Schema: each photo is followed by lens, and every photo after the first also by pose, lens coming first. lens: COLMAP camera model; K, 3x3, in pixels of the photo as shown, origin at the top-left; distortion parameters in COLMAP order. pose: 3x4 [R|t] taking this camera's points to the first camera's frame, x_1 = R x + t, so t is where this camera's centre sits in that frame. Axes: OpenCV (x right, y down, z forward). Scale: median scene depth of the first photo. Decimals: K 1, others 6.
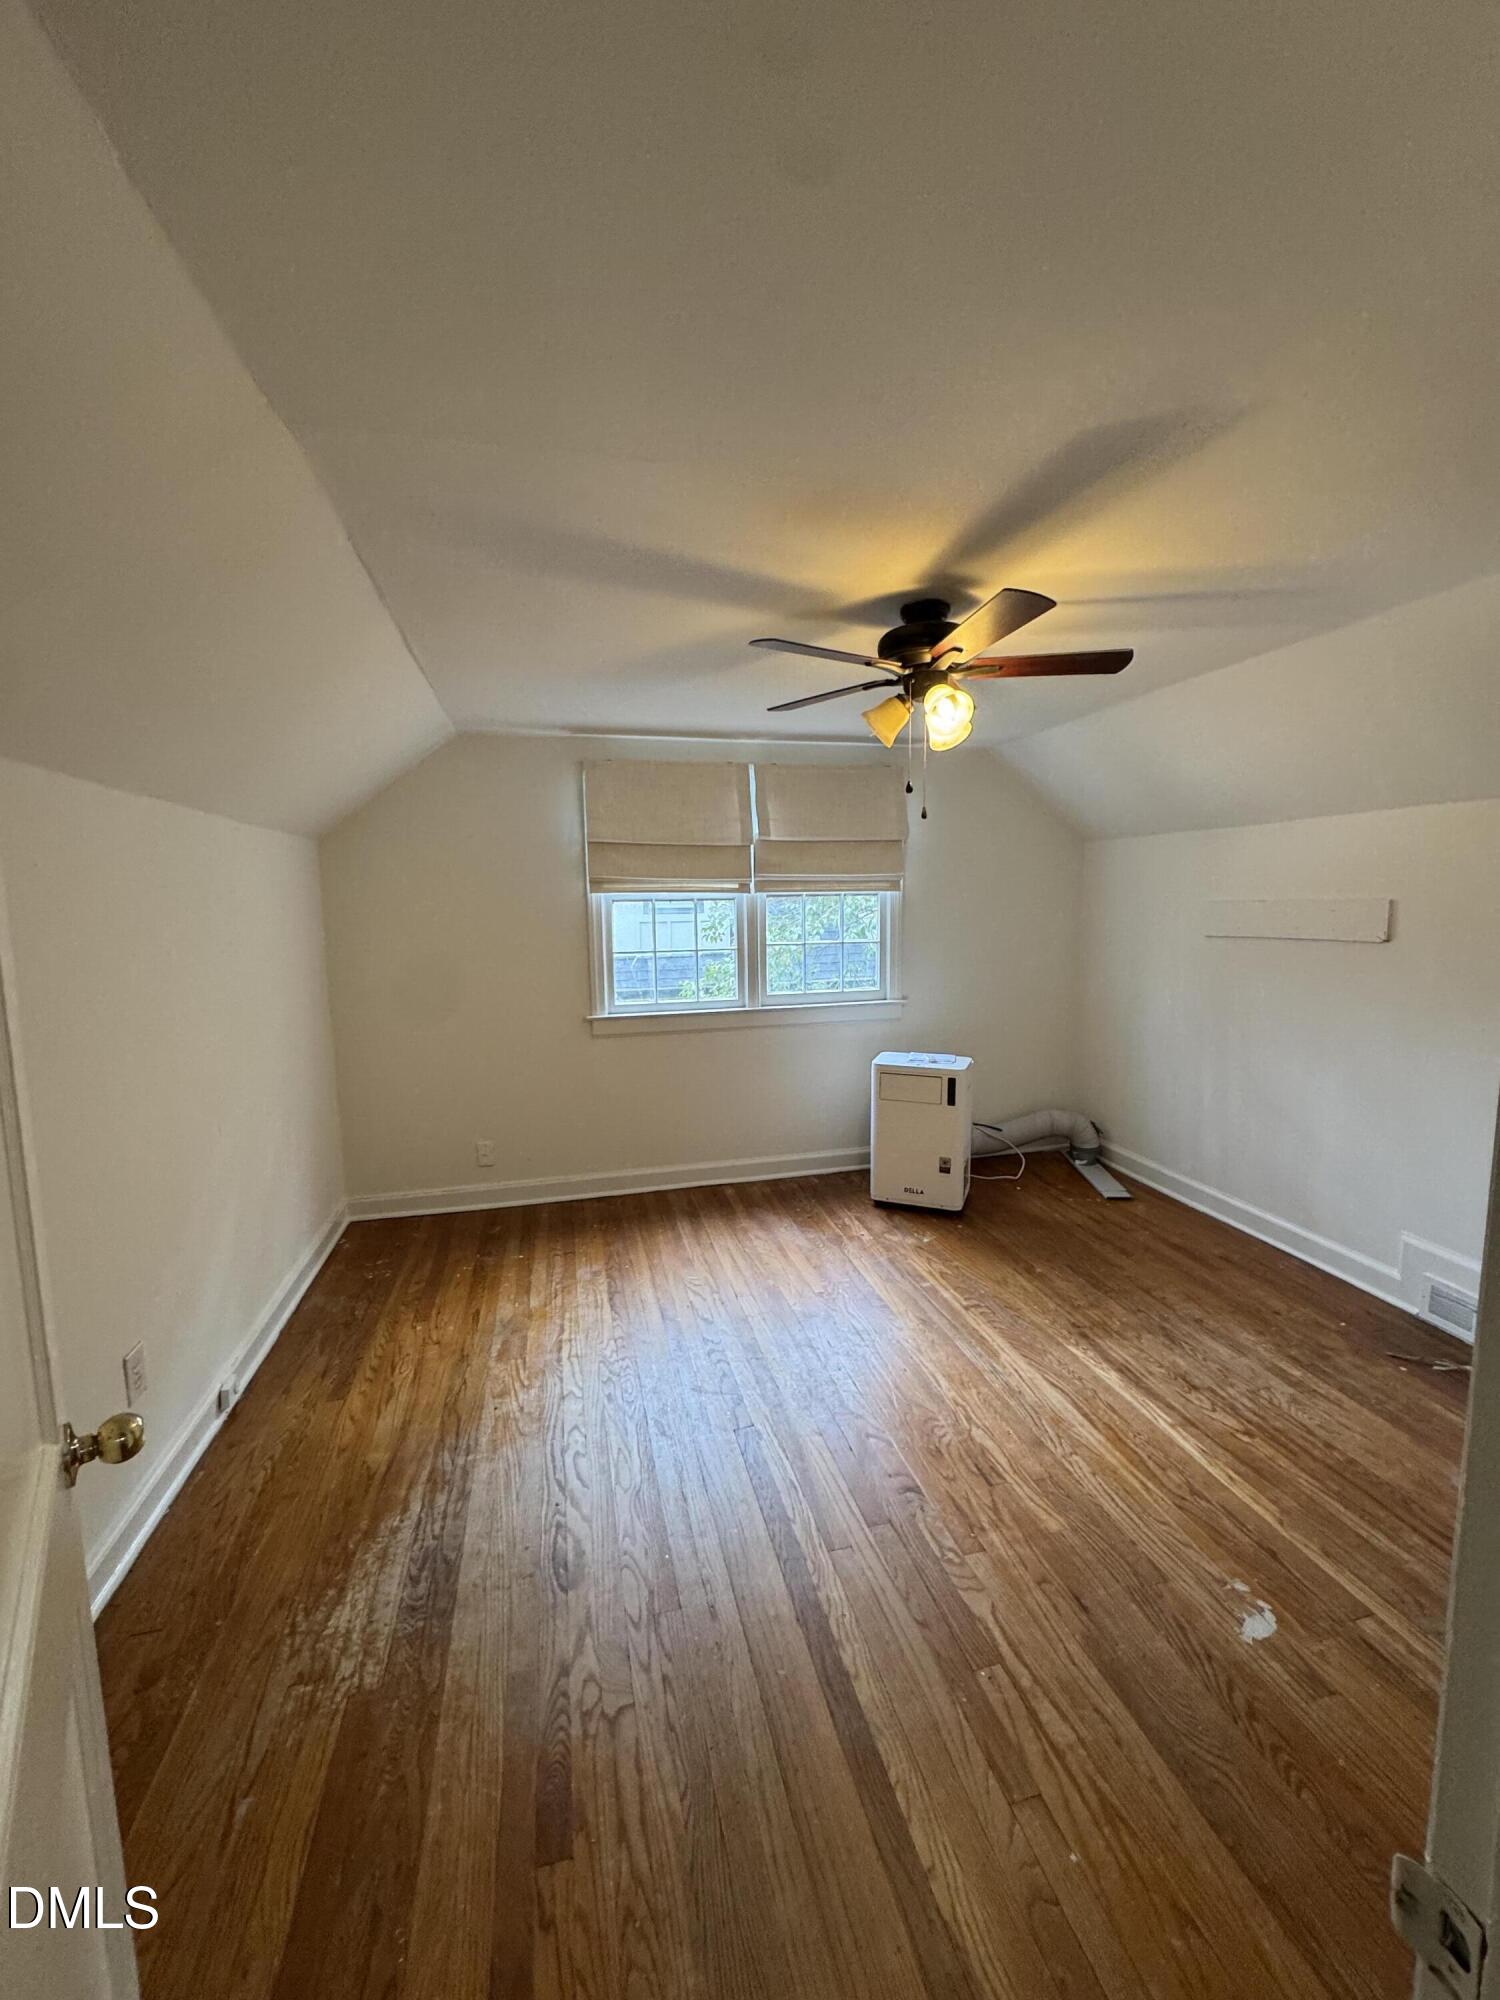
lens RADIAL K [[798.9, 0, 751.0], [0, 798.9, 995.9], [0, 0, 1]] dist [0.001991, -0.001137]
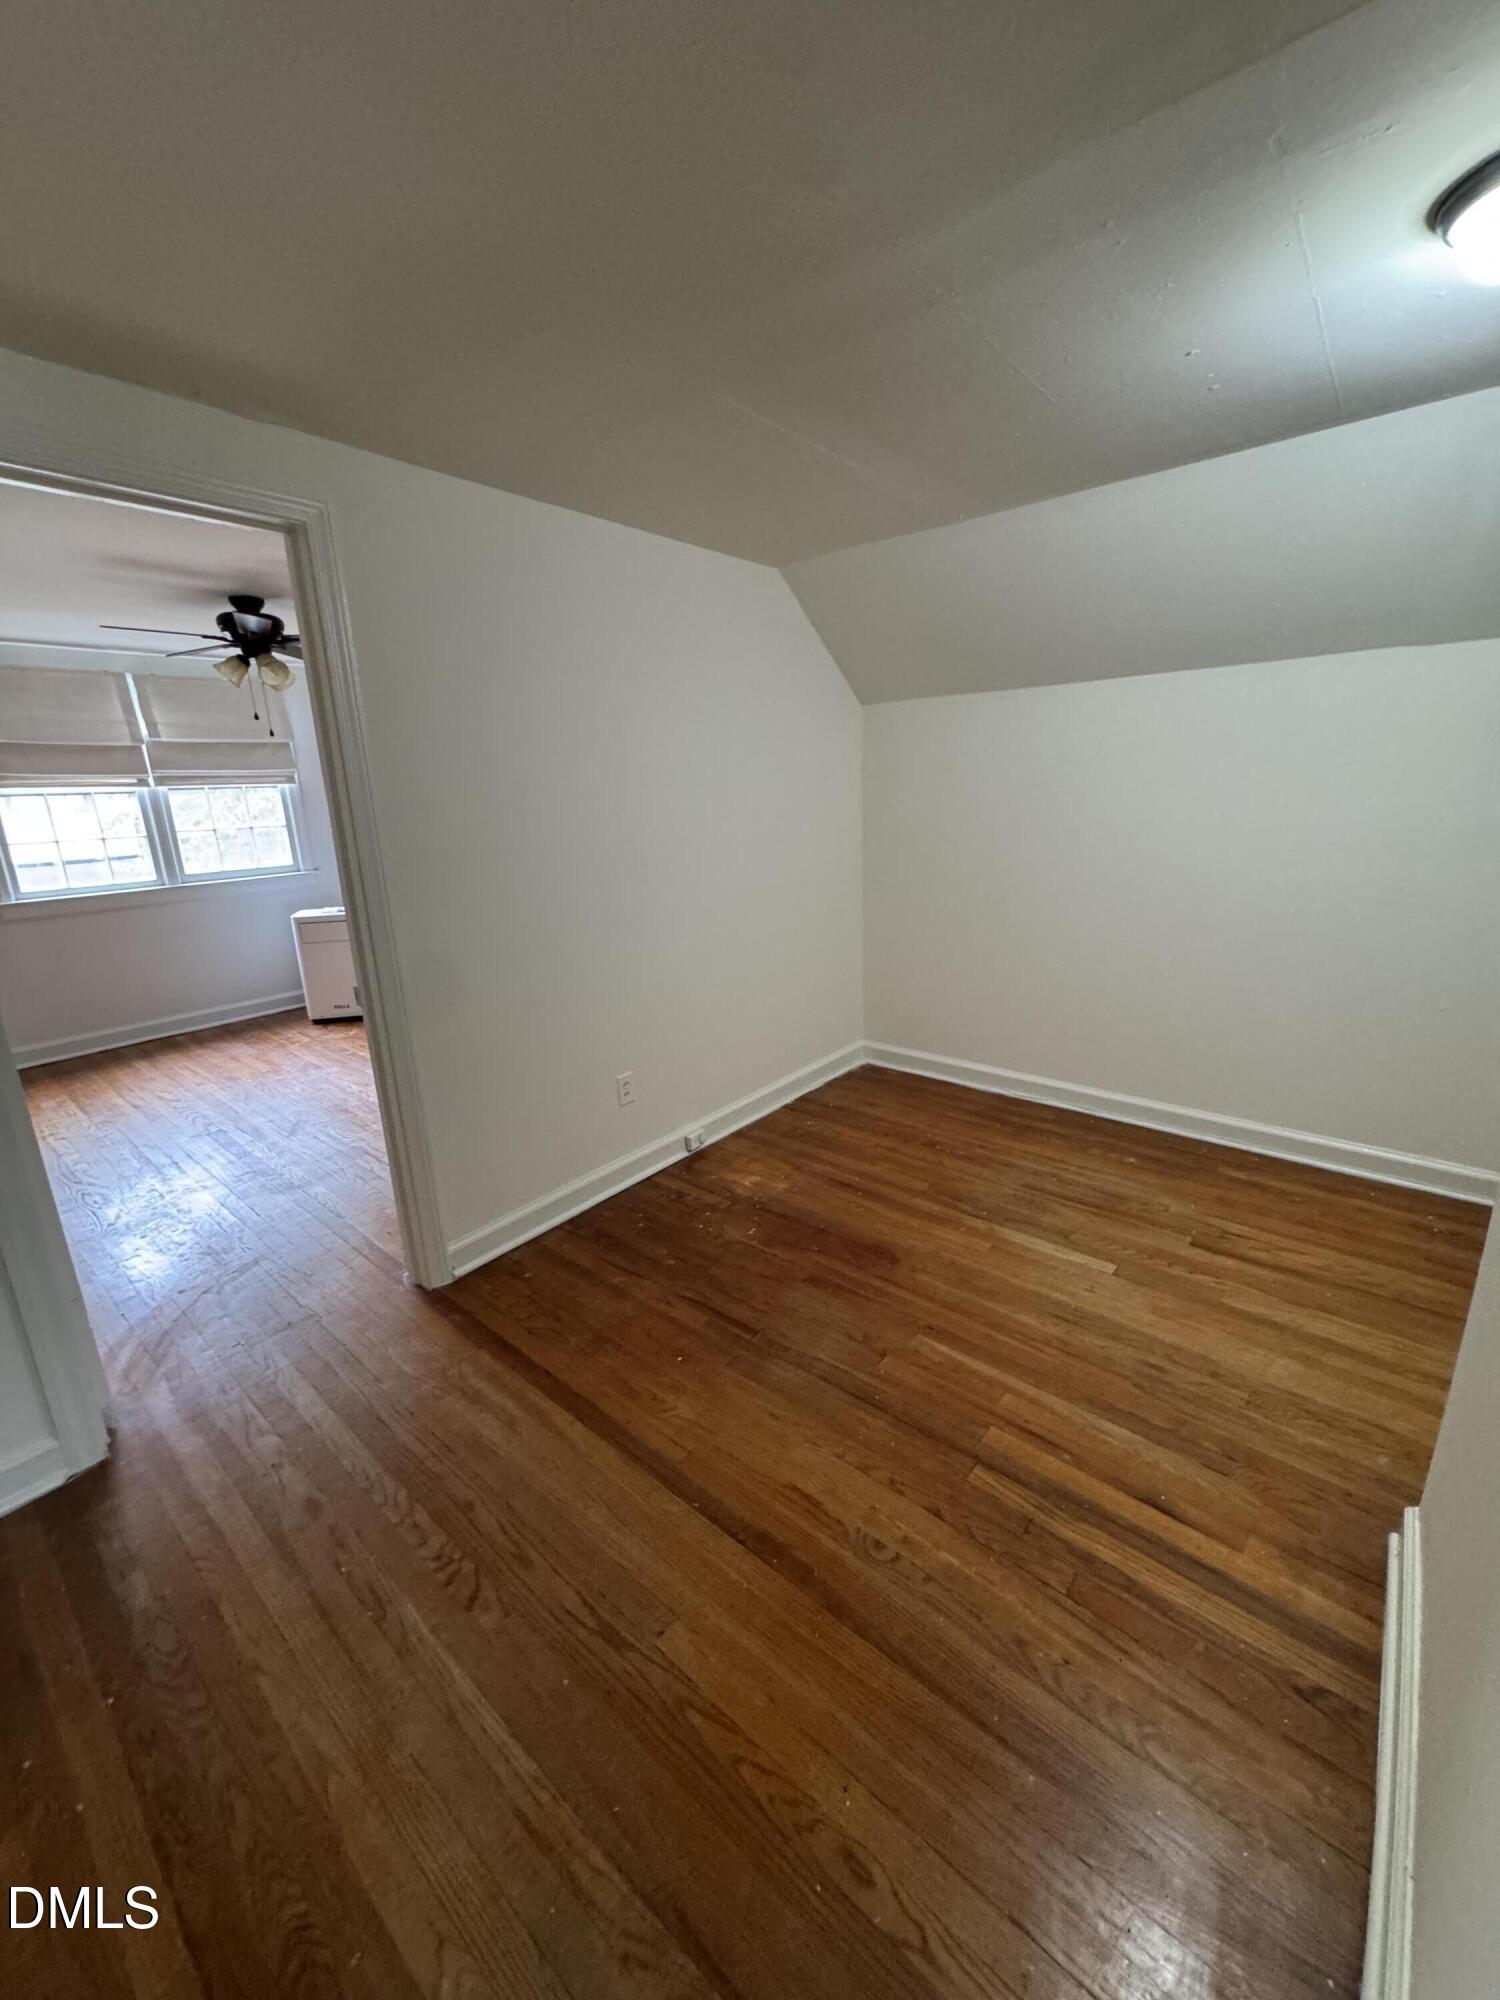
lens RADIAL K [[798.9, 0, 754.6], [0, 798.9, 998.4], [0, 0, 1]] dist [0.001991, -0.001137]
pose [[0.808271, -0.164362, 0.565406, 0.001734], [0.087209, 0.983076, 0.161109, 0.073174], [-0.582317, -0.080911, 0.808925, -0.554785]]
